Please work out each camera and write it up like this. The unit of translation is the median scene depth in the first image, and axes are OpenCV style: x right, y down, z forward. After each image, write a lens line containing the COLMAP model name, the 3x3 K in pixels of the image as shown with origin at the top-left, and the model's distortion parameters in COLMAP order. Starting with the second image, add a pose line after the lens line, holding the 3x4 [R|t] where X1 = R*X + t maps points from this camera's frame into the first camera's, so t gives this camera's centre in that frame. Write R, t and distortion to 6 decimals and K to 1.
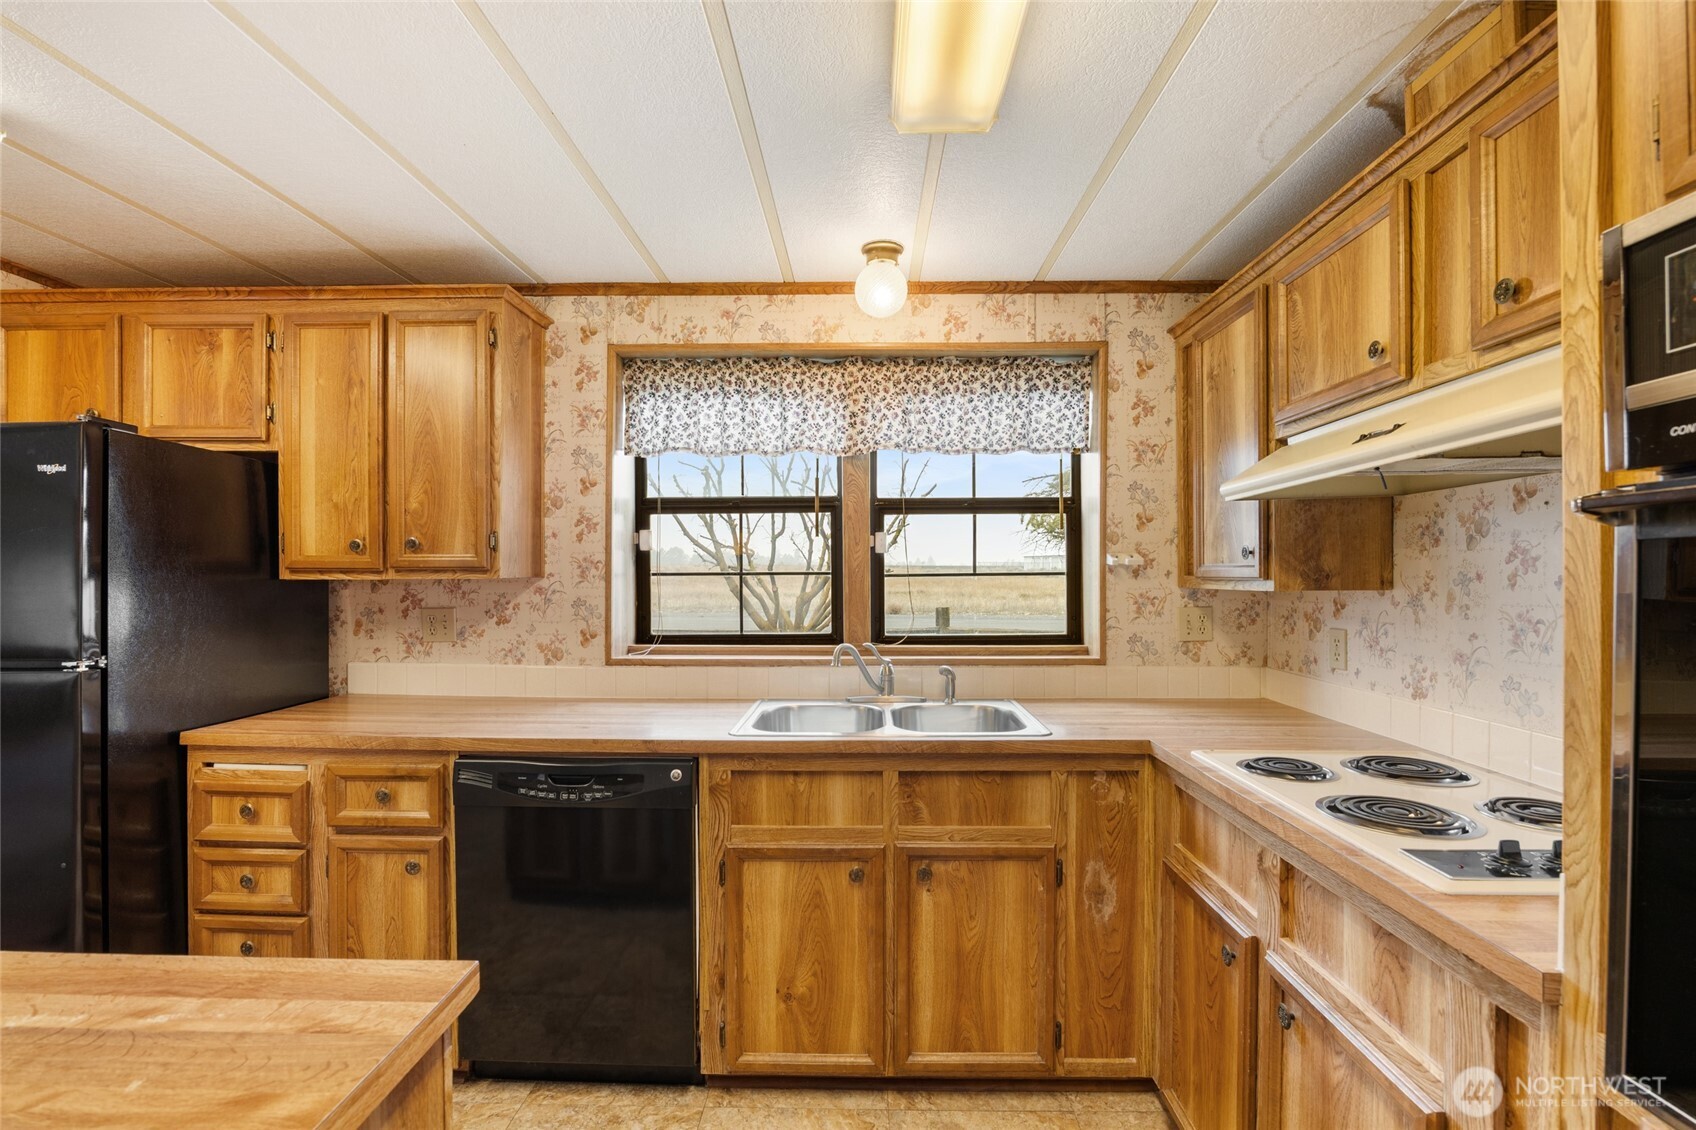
lens RADIAL K [[750.3, 0, 860.3], [0, 750.3, 575.5], [0, 0, 1]] dist [-0.029657, 0.010038]
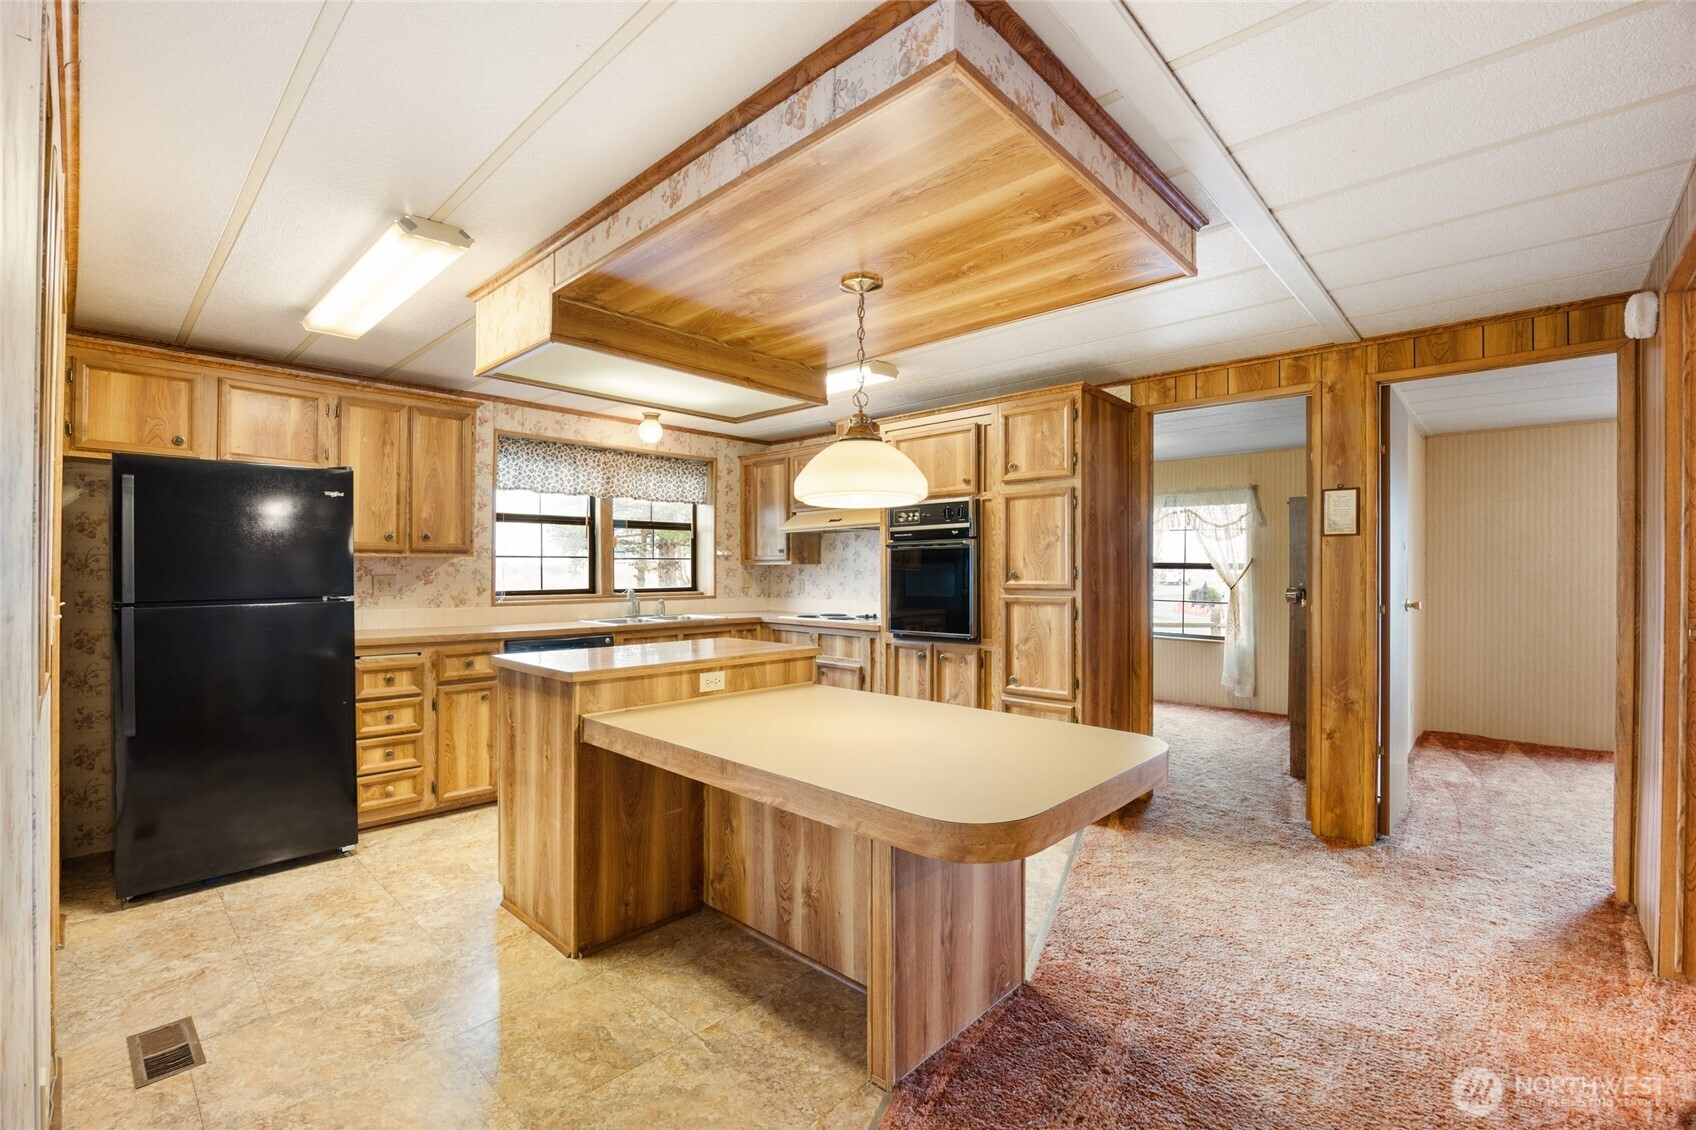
lens RADIAL K [[746.0, 0, 849.3], [0, 746.0, 567.5], [0, 0, 1]] dist [-0.009851, 0.000297]
pose [[0.672911, 0.003069, 0.739717, -1.222013], [0.000285, 0.999990, -0.004408, 0.038982], [-0.739723, 0.003177, 0.672904, -0.952667]]
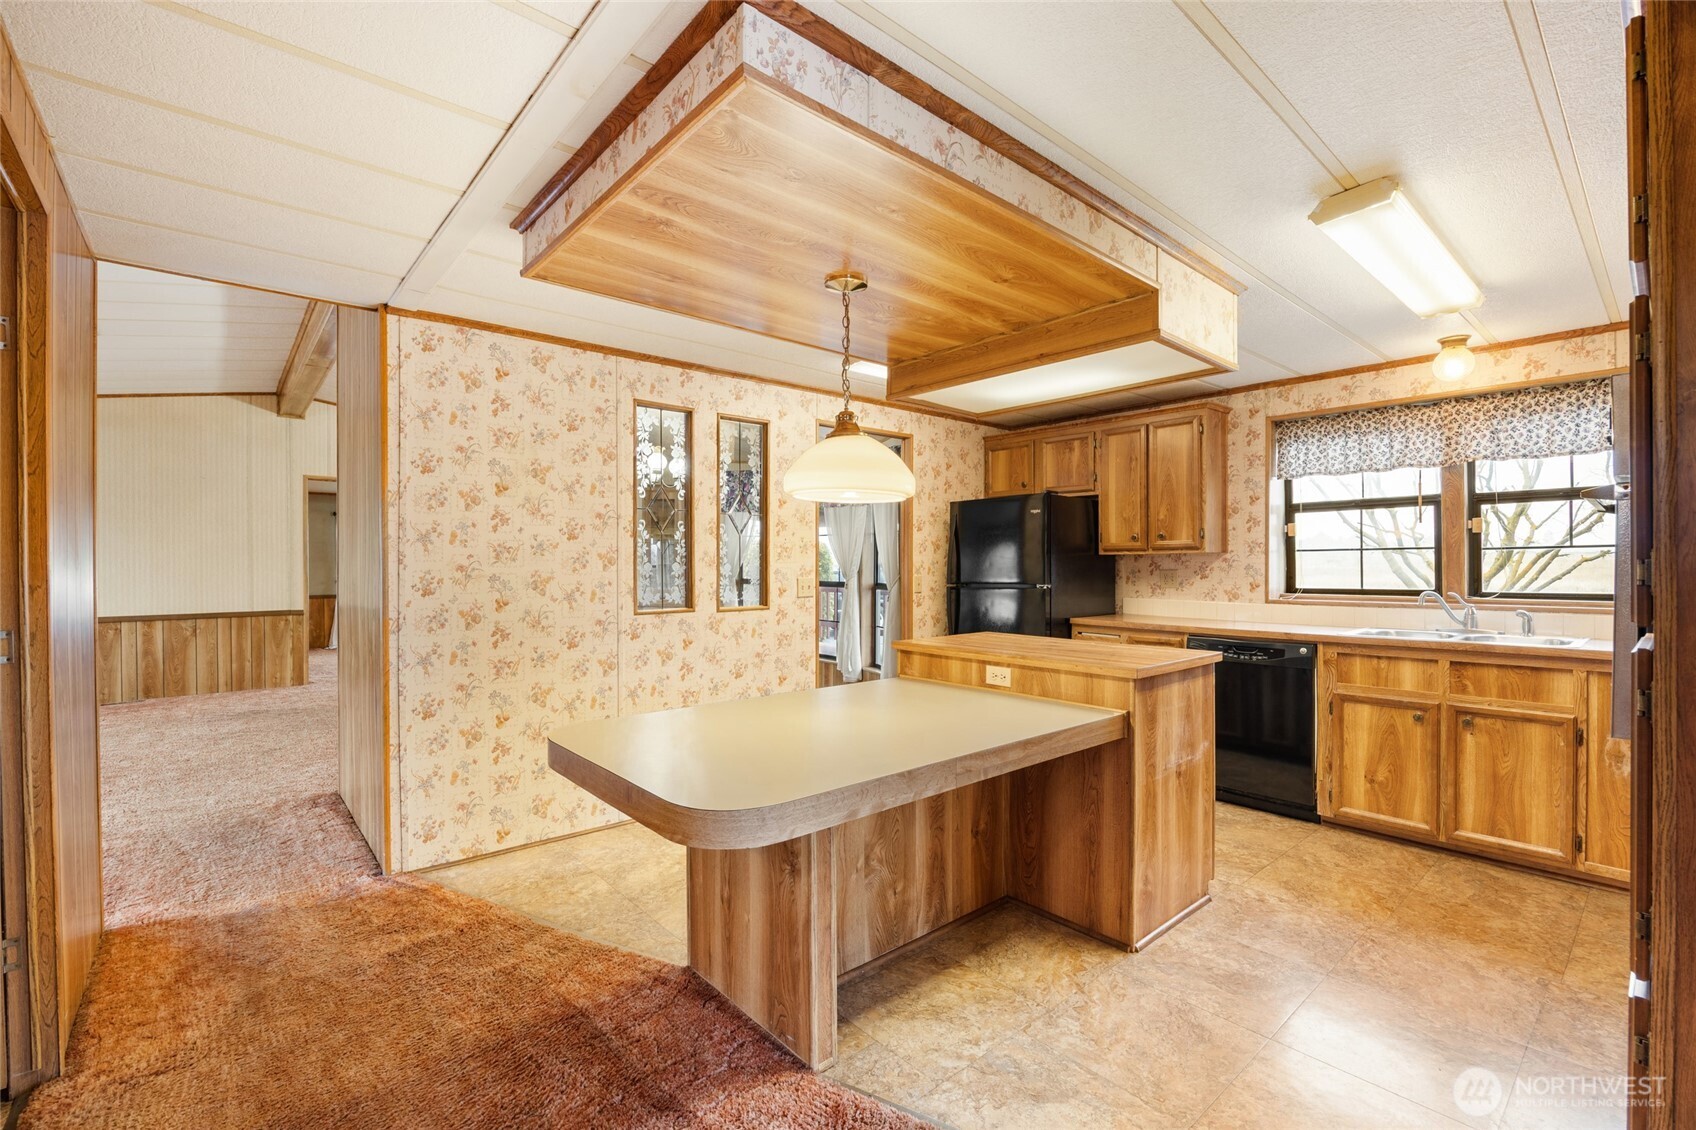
lens RADIAL K [[746.0, 0, 849.3], [0, 746.0, 567.5], [0, 0, 1]] dist [-0.009851, 0.000297]
pose [[0.664693, 0.000212, -0.747117, 0.341581], [0.000484, 1.000000, 0.000715, 0.040618], [0.747117, -0.000836, 0.664693, -0.964704]]
